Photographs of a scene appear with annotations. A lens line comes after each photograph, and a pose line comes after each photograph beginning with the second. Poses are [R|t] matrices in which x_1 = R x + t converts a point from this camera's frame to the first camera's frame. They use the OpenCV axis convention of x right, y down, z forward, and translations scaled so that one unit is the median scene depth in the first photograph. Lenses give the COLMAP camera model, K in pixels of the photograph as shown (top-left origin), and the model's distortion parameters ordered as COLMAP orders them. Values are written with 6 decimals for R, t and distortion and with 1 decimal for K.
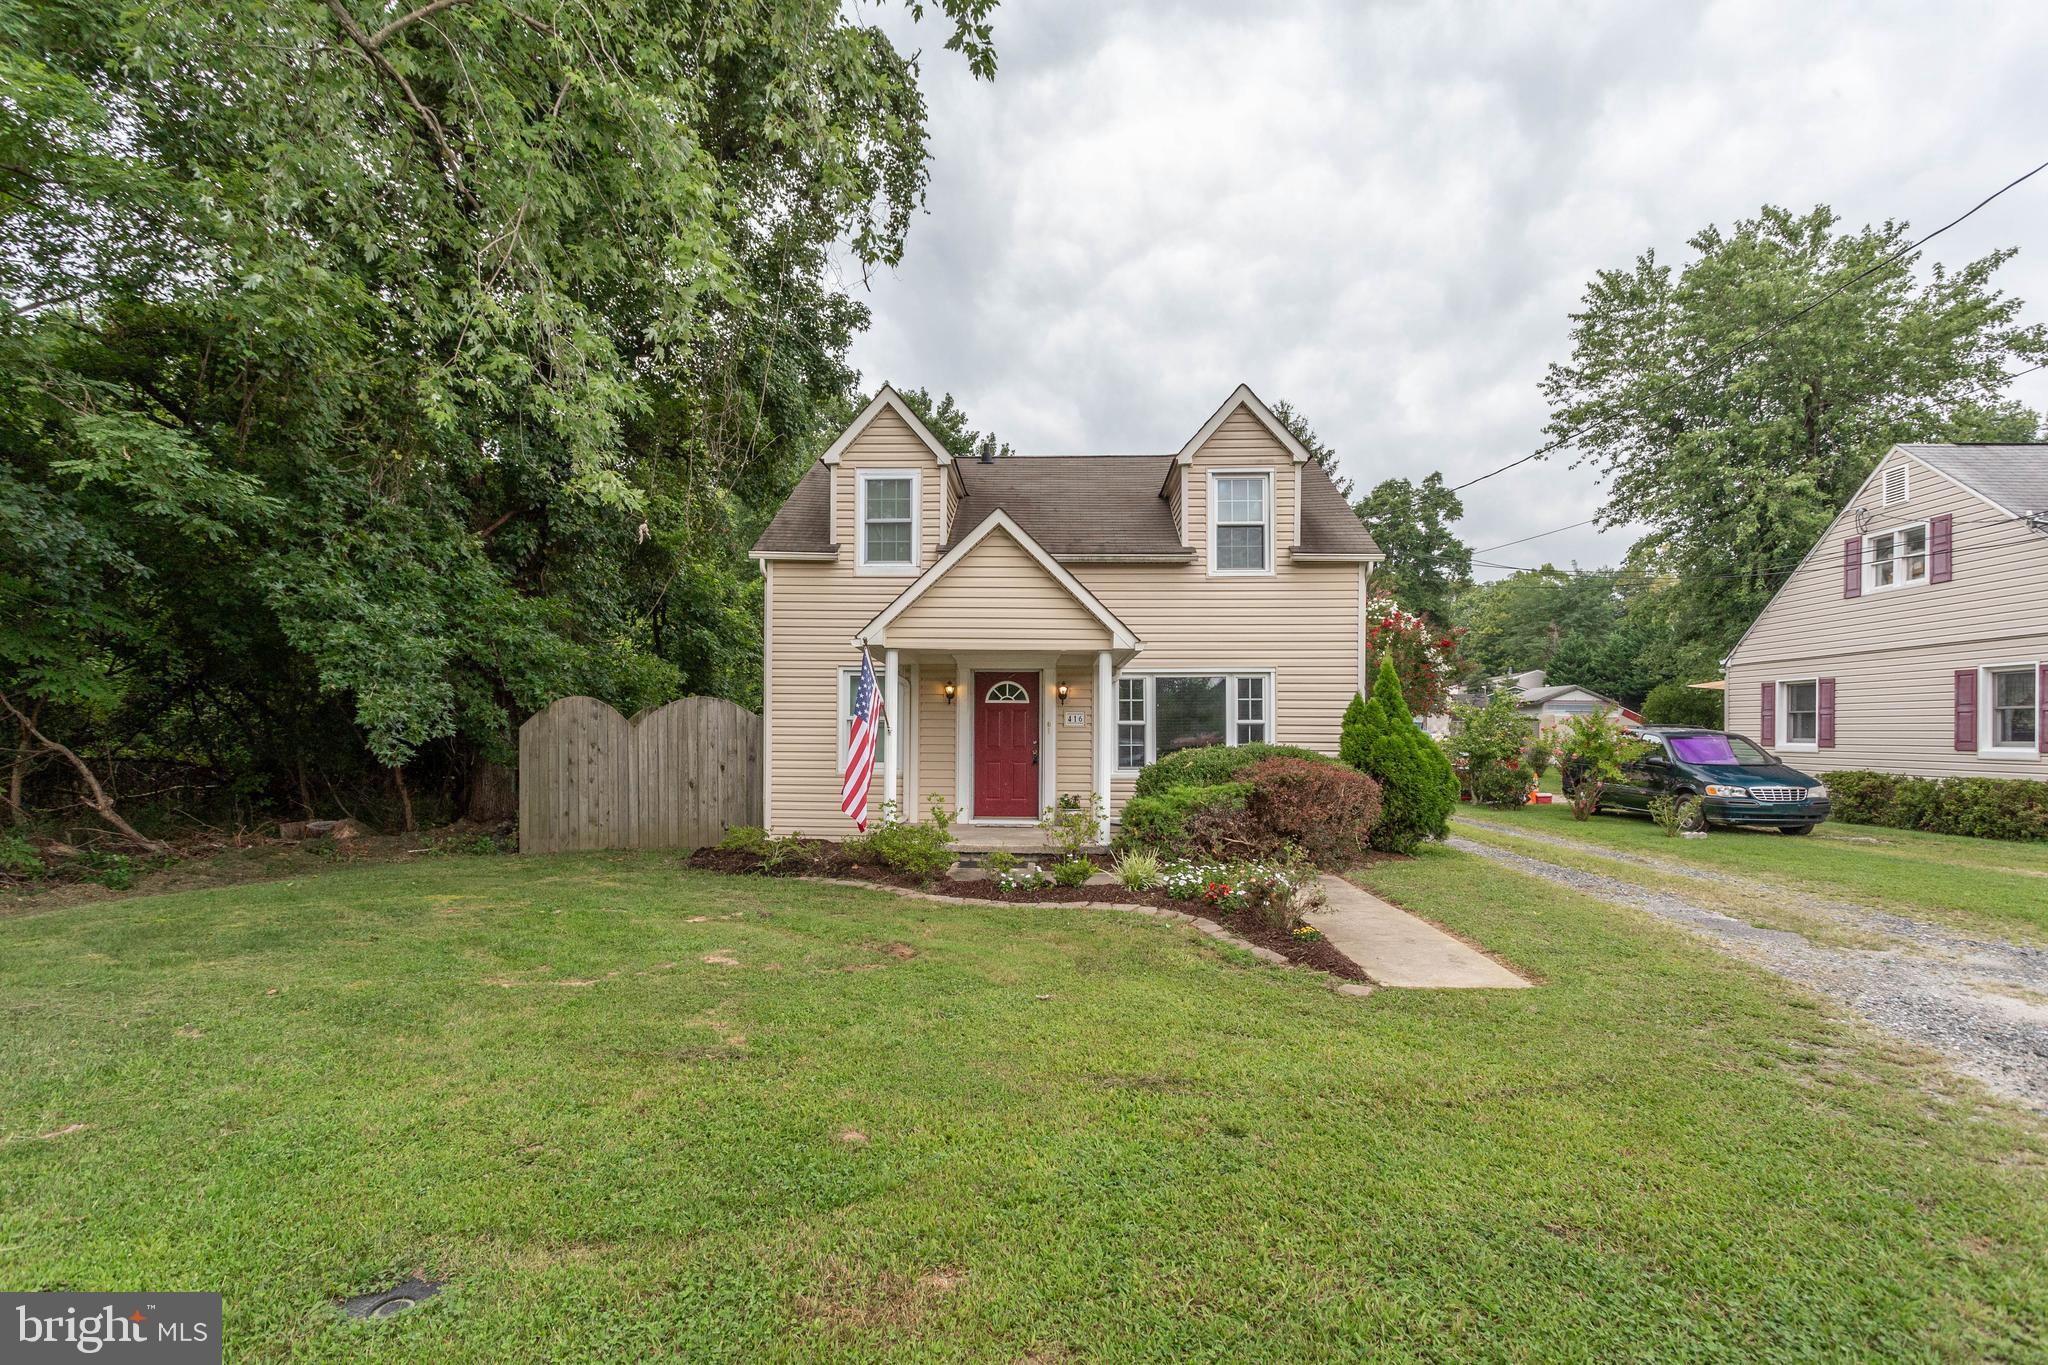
lens RADIAL K [[1015.4, 0, 1023.6], [0, 1015.4, 713.7], [0, 0, 1]] dist [0.020081, 0.000764]
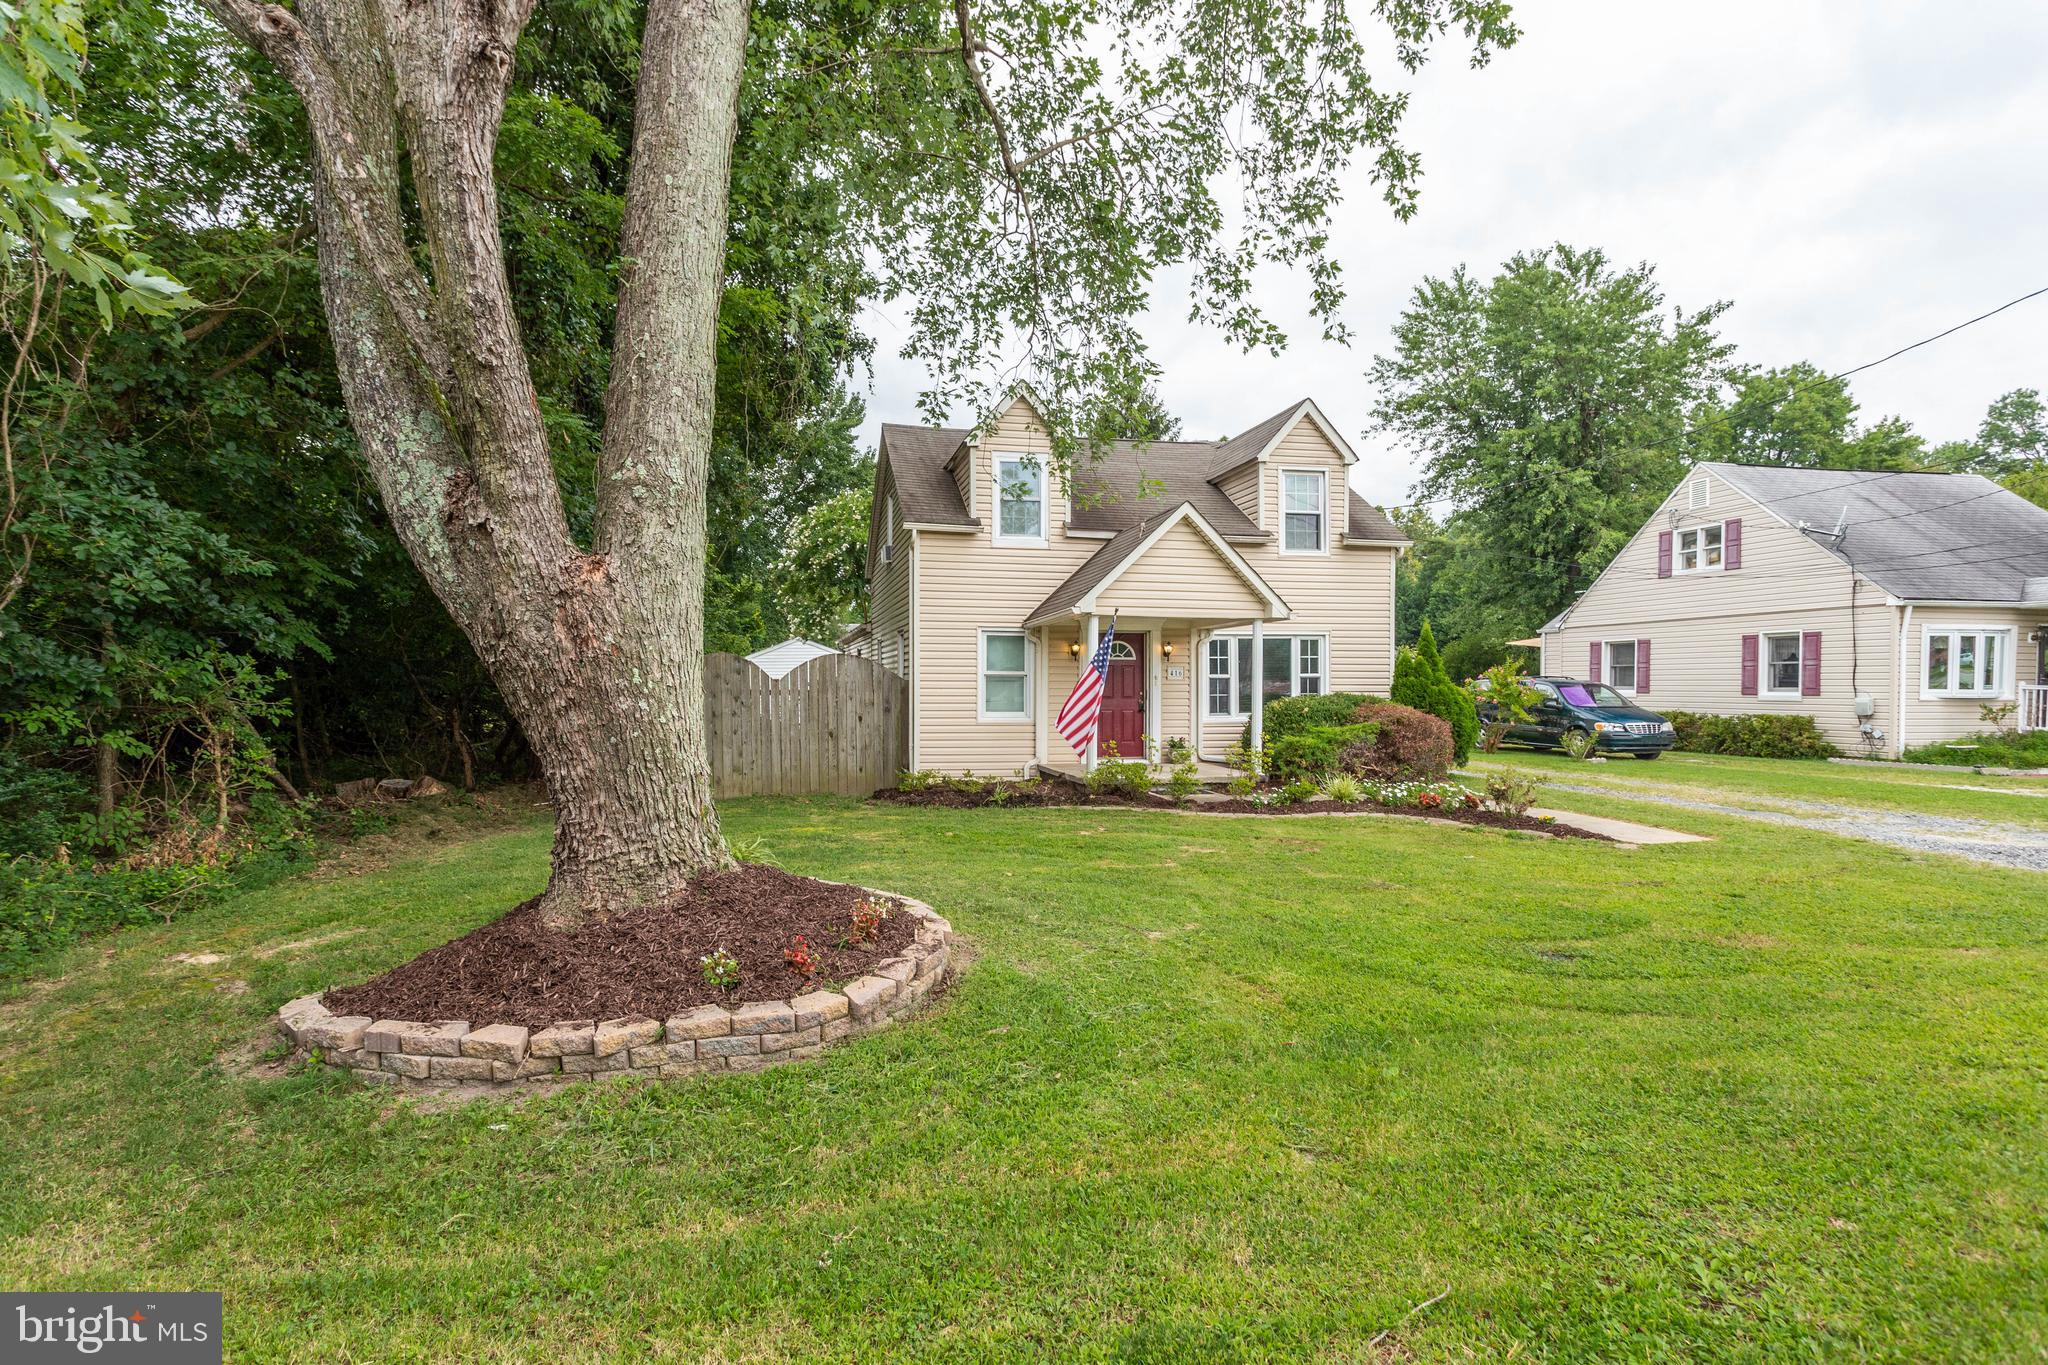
lens RADIAL K [[1103.9, 0, 976.2], [0, 1103.9, 685.6], [0, 0, 1]] dist [0.016358, 0.000173]
pose [[0.969685, -0.005193, 0.244304, -0.426529], [0.000475, 0.999812, 0.019366, -0.004776], [-0.244359, -0.018663, 0.969505, -0.165695]]
